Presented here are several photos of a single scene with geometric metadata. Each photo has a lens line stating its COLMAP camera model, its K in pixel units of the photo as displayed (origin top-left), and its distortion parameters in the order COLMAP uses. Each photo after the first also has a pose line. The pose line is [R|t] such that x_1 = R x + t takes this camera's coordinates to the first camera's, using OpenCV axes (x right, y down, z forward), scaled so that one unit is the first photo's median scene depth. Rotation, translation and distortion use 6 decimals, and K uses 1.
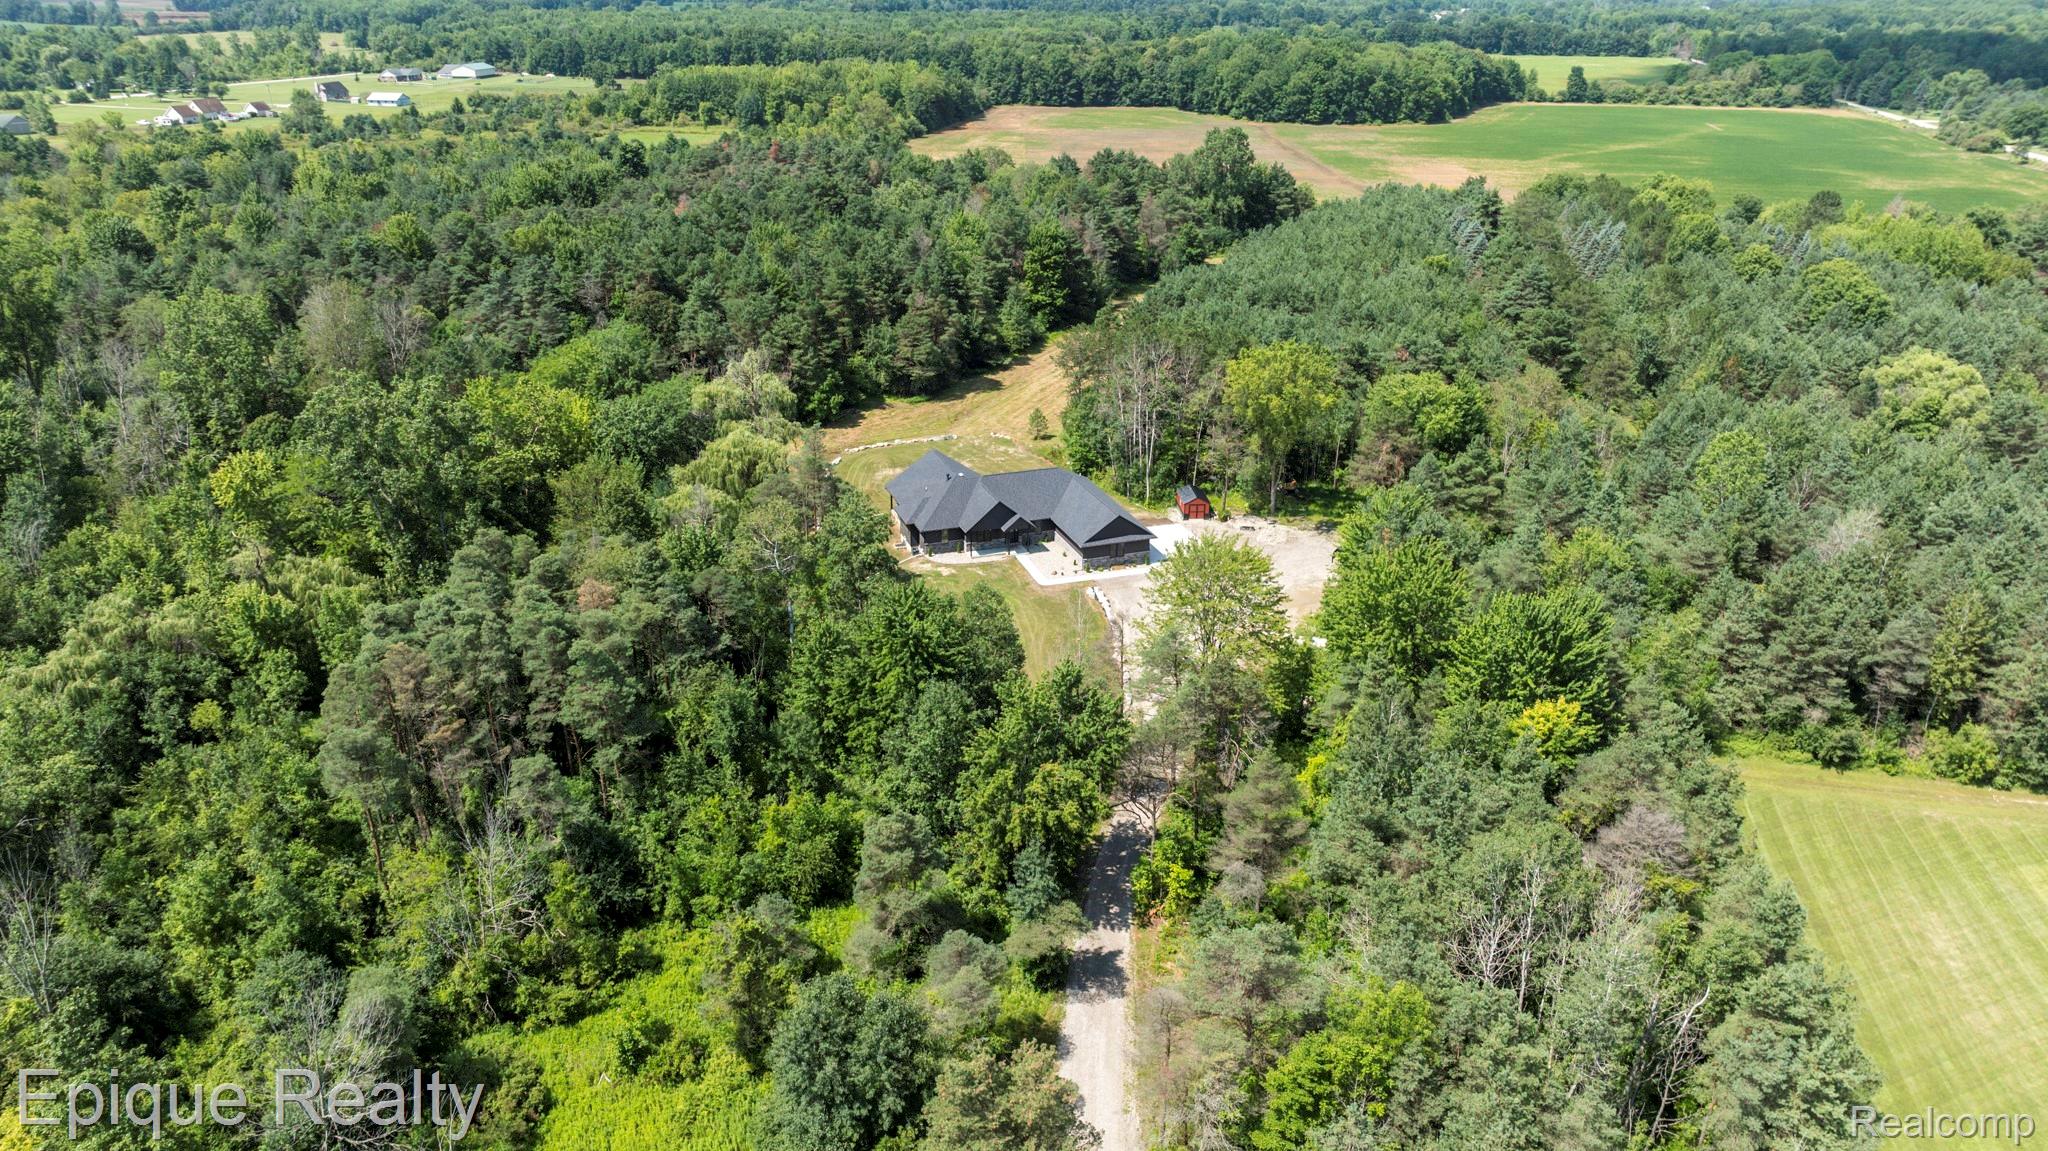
lens RADIAL K [[1456.7, 0, 1023.9], [0, 1456.7, 579.7], [0, 0, 1]] dist [-0.011040, 0.007461]
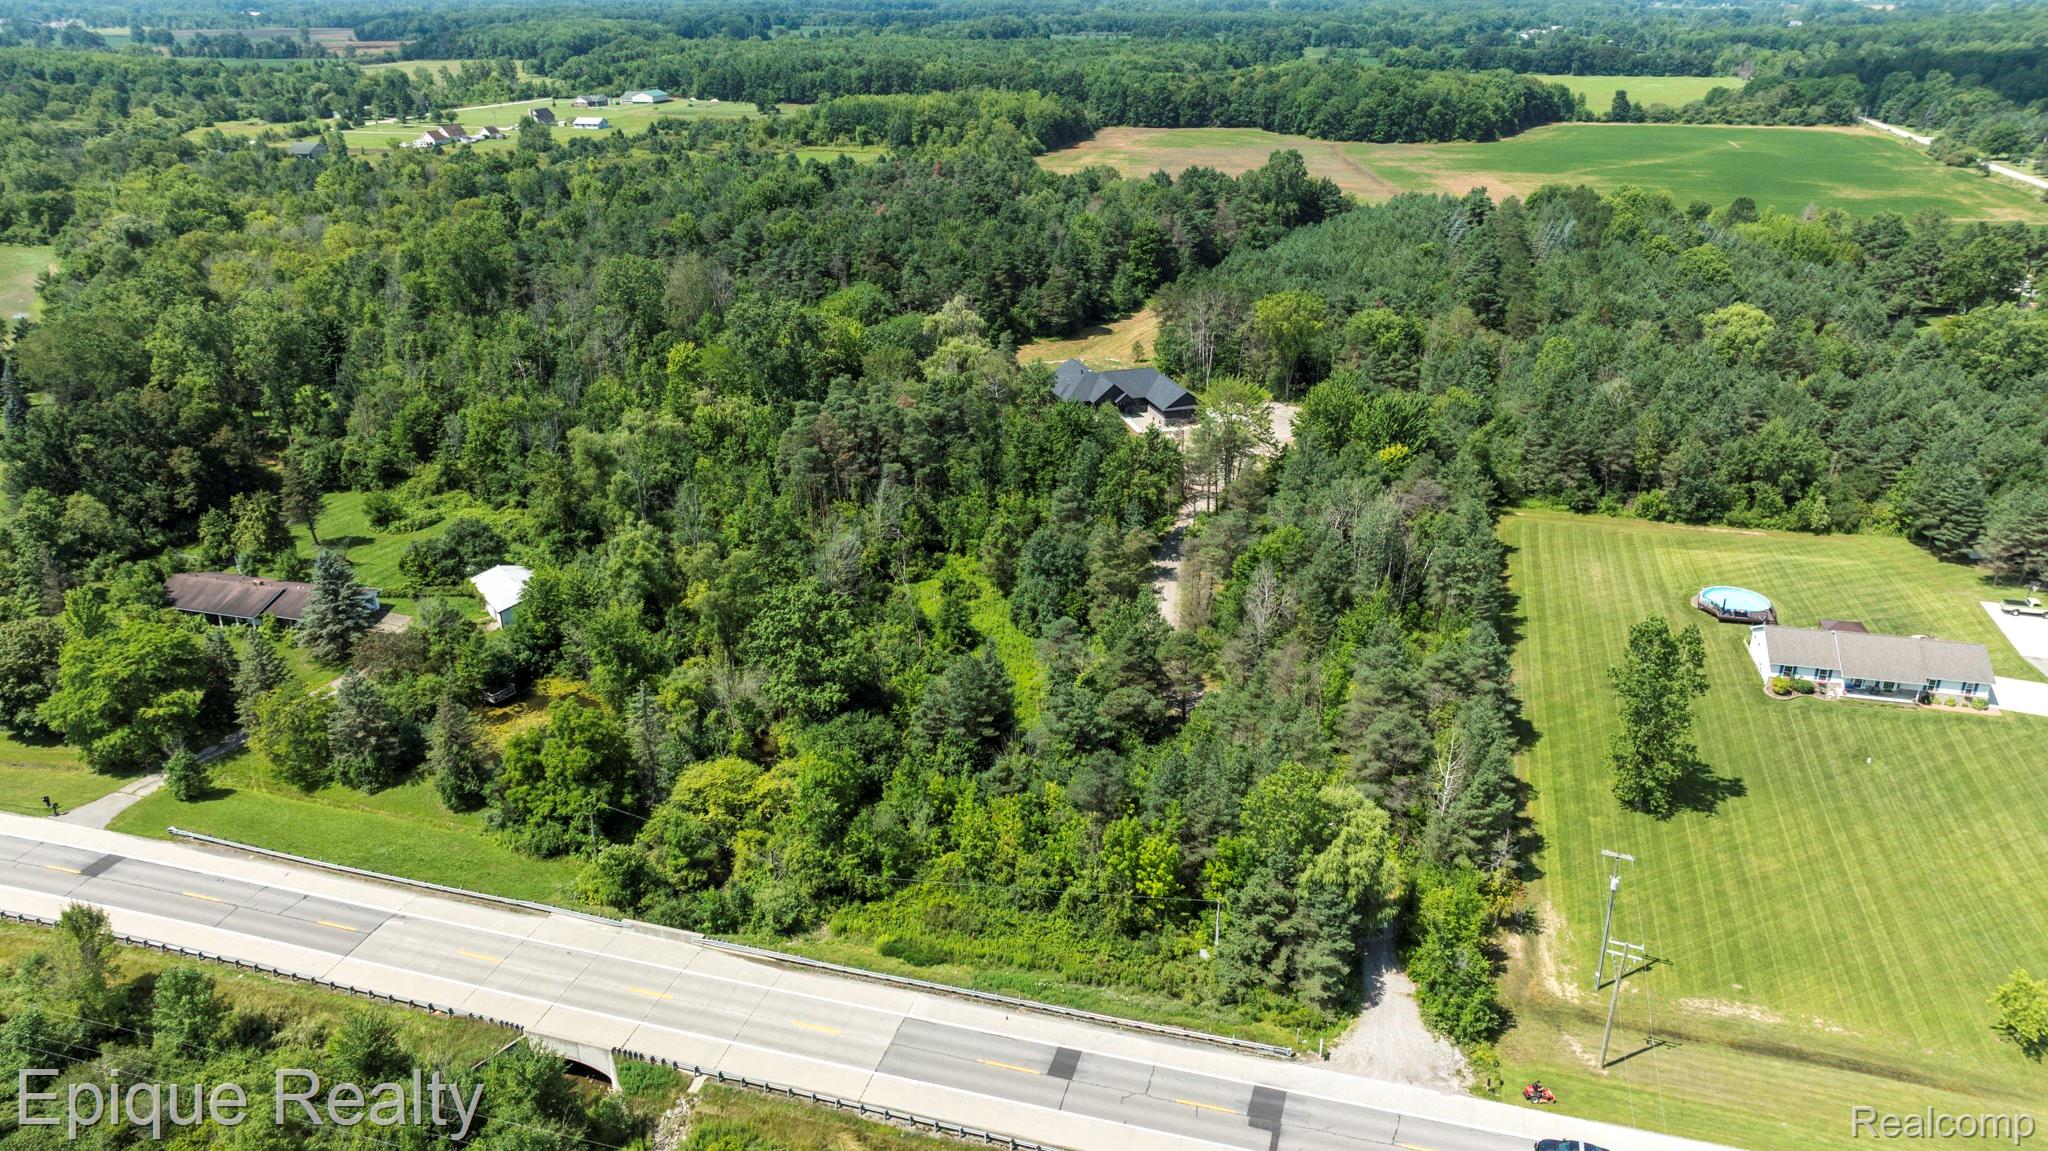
lens RADIAL K [[1456.7, 0, 1018.0], [0, 1456.7, 570.9], [0, 0, 1]] dist [-0.011040, 0.007461]
pose [[0.997523, 0.016889, -0.068278, -0.005658], [-0.017814, 0.999757, -0.012973, 0.109998], [0.068042, 0.014157, 0.997582, -0.390722]]
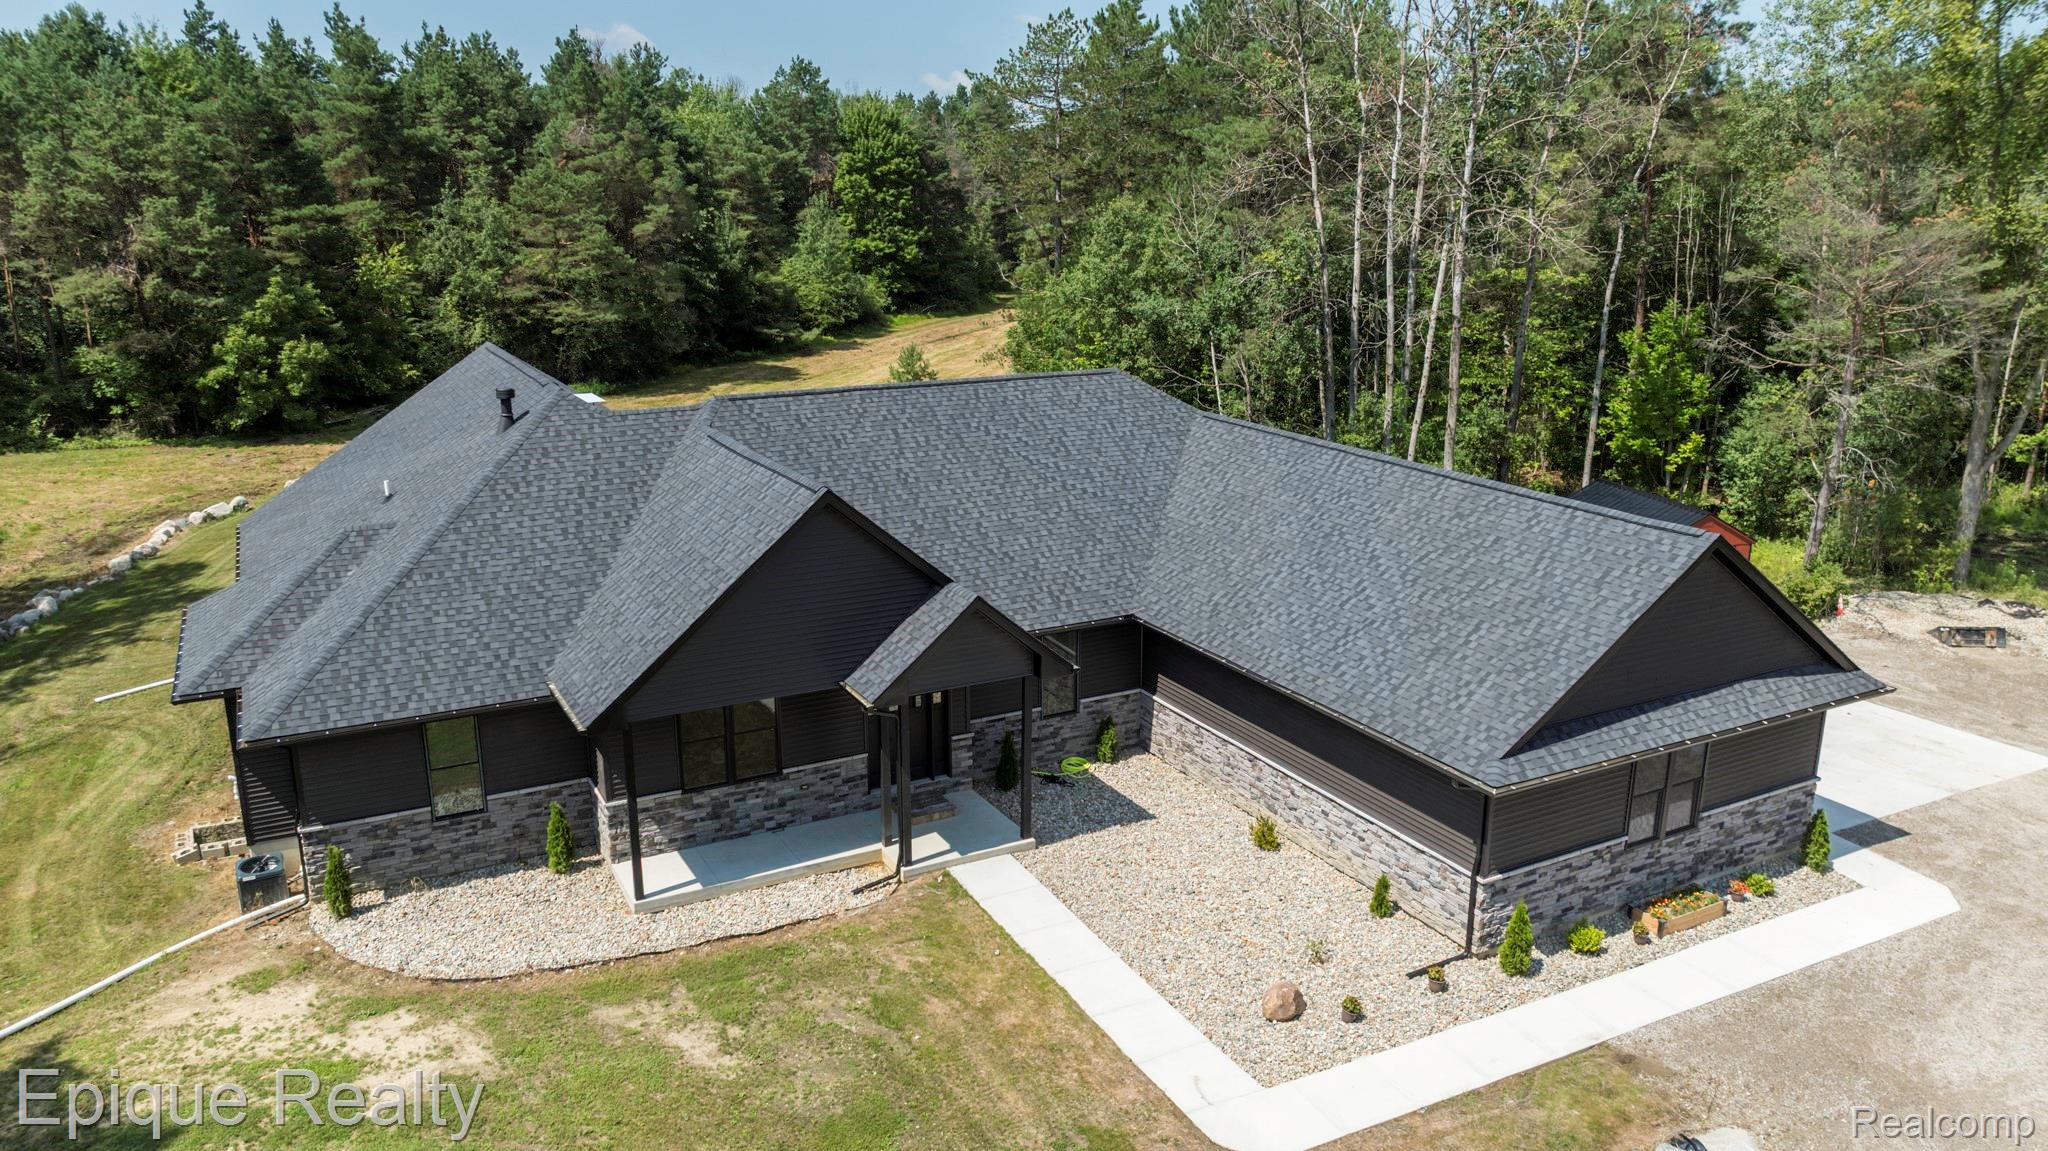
lens RADIAL K [[1456.7, 0, 1021.6], [0, 1456.7, 588.8], [0, 0, 1]] dist [-0.011040, 0.007461]
pose [[0.989646, -0.045342, 0.136182, -0.010807], [0.062128, 0.990626, -0.121654, -0.016301], [-0.129389, 0.128855, 0.983186, 0.529581]]
